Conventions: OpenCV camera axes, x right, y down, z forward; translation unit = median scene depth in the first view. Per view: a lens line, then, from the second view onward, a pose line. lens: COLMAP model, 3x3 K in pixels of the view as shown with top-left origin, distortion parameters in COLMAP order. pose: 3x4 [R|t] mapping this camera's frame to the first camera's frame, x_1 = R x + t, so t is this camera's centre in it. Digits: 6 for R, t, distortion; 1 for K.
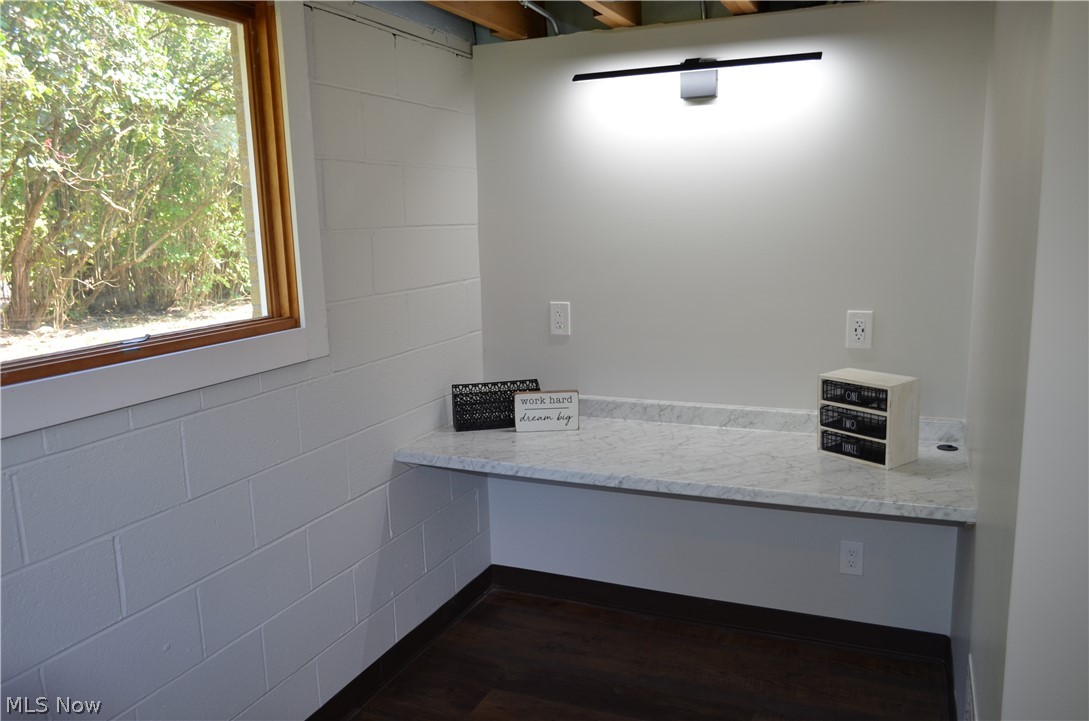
lens RADIAL K [[856.8, 0, 544.5], [0, 856.8, 360.5], [0, 0, 1]] dist [-0.000982, 0.001246]
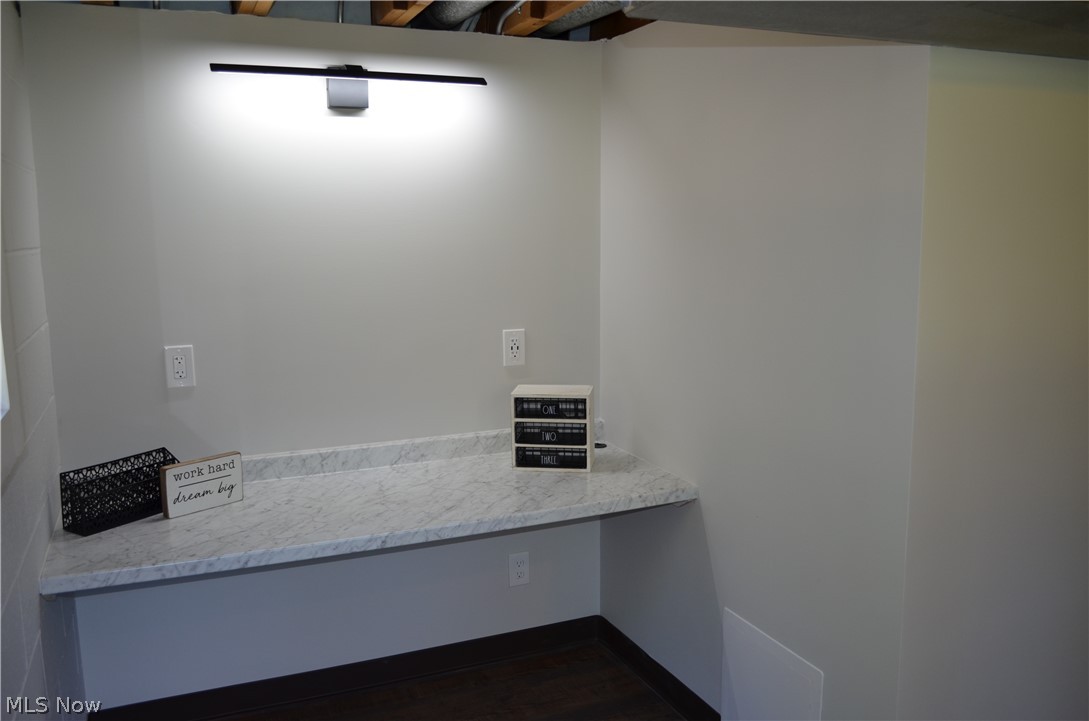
lens RADIAL K [[919.3, 0, 544.5], [0, 919.3, 360.5], [0, 0, 1]] dist [-0.009294, -0.003913]
pose [[0.688291, -0.090080, 0.719820, -0.402544], [0.116095, 0.993149, 0.013274, -0.030304], [-0.716085, 0.074431, 0.694033, 0.197430]]
